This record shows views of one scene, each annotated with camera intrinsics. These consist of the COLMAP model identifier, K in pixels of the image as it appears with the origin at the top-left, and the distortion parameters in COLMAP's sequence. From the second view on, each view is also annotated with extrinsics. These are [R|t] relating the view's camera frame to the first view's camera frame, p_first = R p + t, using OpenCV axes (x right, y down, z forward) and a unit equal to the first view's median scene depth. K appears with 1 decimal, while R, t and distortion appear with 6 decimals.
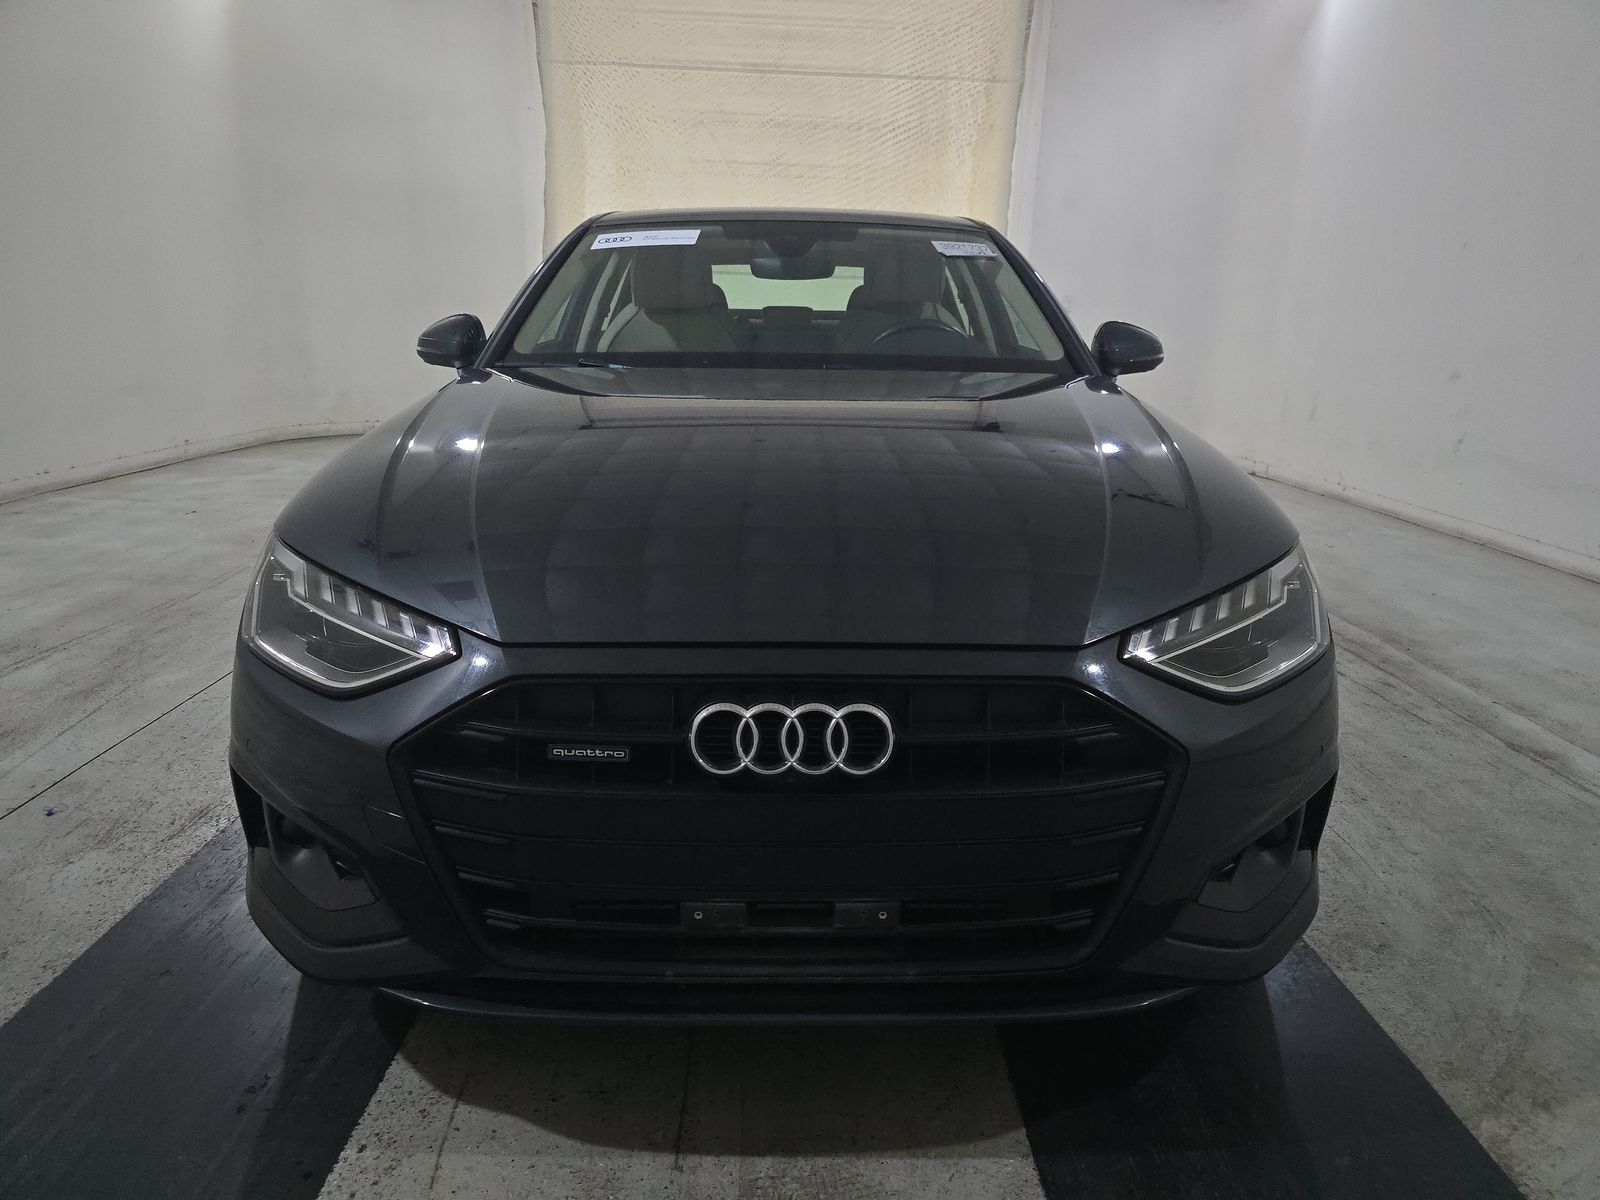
lens RADIAL K [[1058.0, 0, 802.7], [0, 1058.0, 625.4], [0, 0, 1]] dist [0.024348, -0.020775]
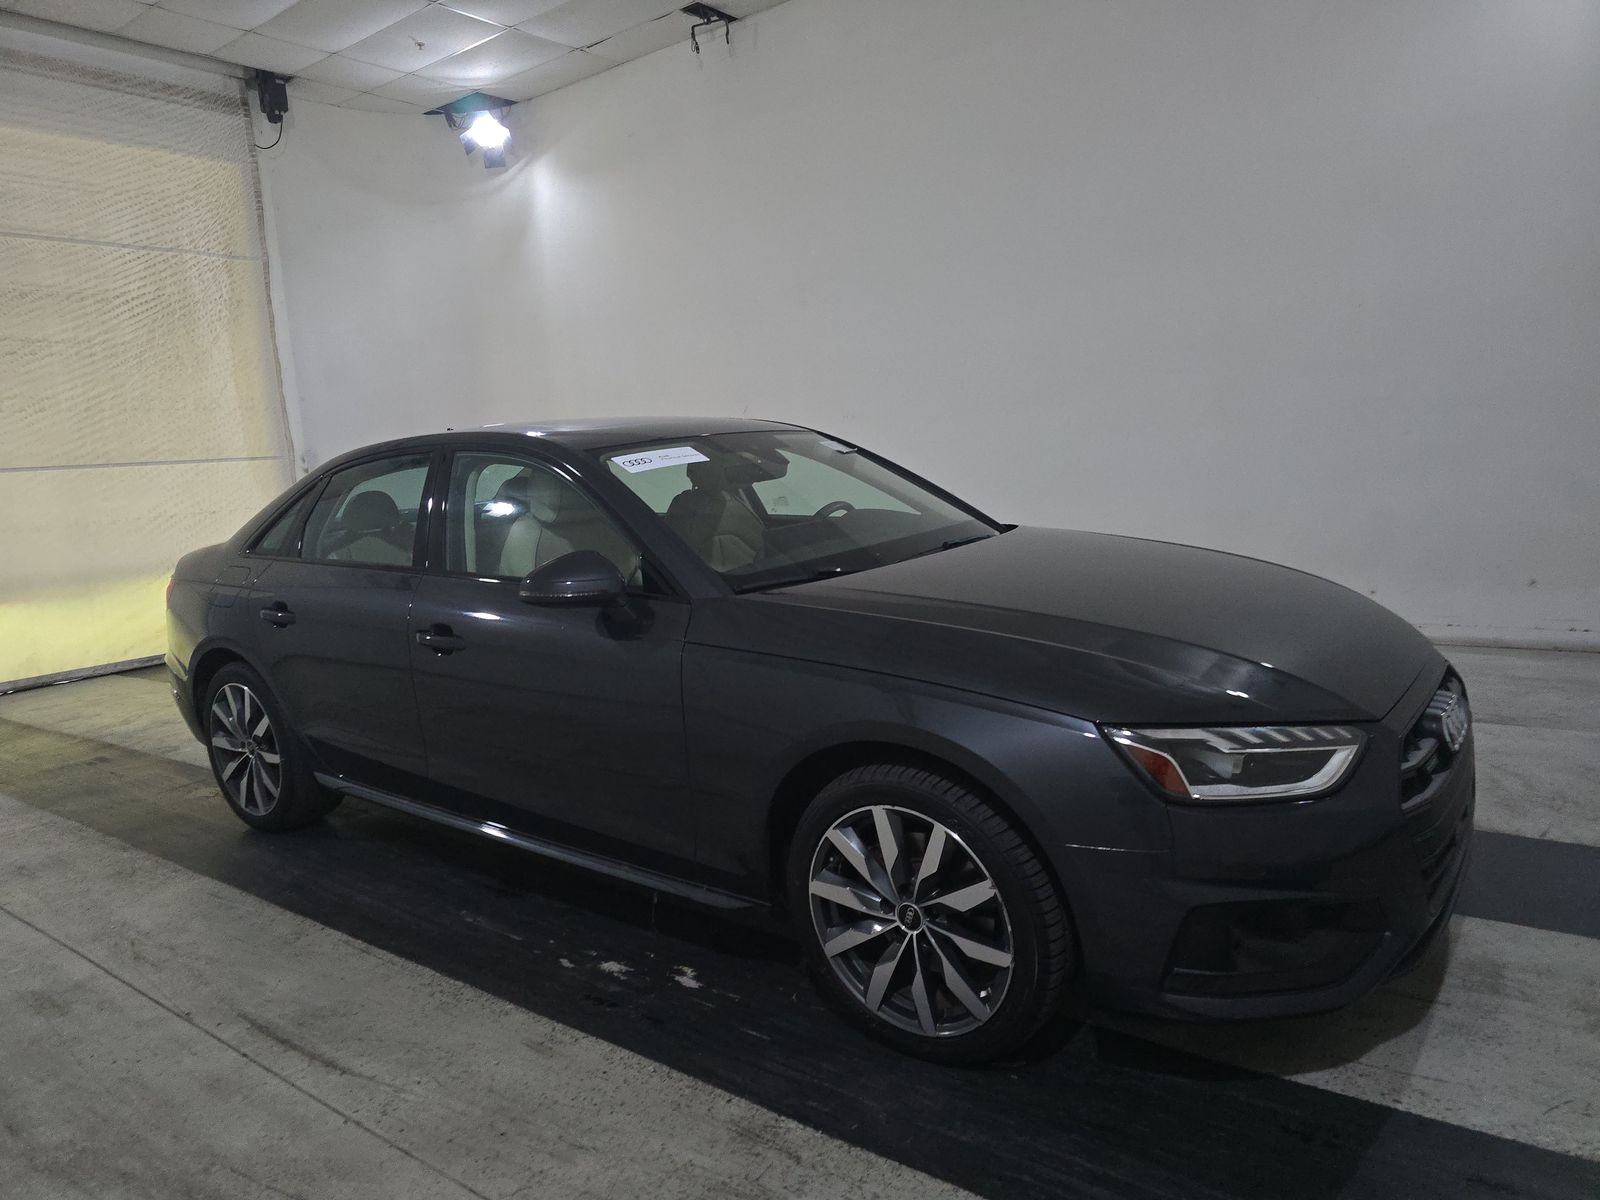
lens RADIAL K [[1058.0, 0, 802.7], [0, 1058.0, 625.4], [0, 0, 1]] dist [0.024348, -0.020775]
pose [[0.612035, -0.200263, 0.765054, -0.303093], [0.295035, 0.955383, 0.014060, -0.060646], [-0.733735, 0.217112, 0.643812, 0.085504]]
